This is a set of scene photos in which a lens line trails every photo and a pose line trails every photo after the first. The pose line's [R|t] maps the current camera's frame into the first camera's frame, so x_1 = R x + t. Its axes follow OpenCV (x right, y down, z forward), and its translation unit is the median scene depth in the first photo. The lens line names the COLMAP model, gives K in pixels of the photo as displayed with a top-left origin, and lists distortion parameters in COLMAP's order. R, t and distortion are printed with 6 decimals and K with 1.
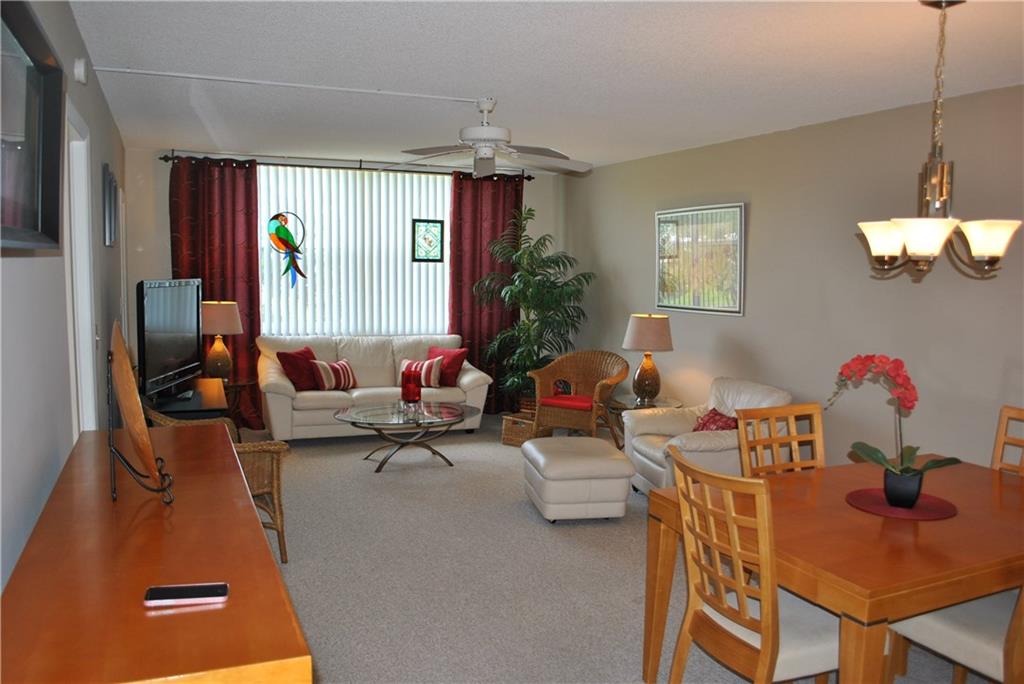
lens RADIAL K [[821.5, 0, 512.0], [0, 821.5, 342.0], [0, 0, 1]] dist [-0.074397, -0.000874]
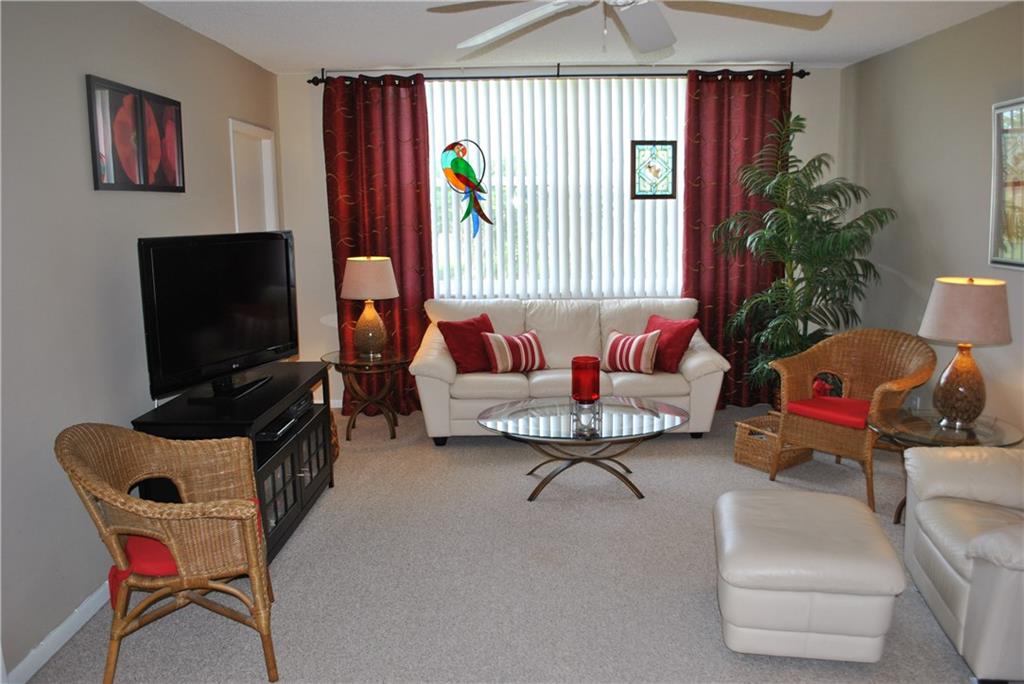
lens RADIAL K [[821.5, 0, 512.0], [0, 821.5, 342.0], [0, 0, 1]] dist [-0.074397, -0.000874]
pose [[0.921773, 0.032960, -0.386328, 0.073148], [-0.005160, 0.997335, 0.072778, -0.023536], [0.387697, -0.065091, 0.919486, 0.284954]]
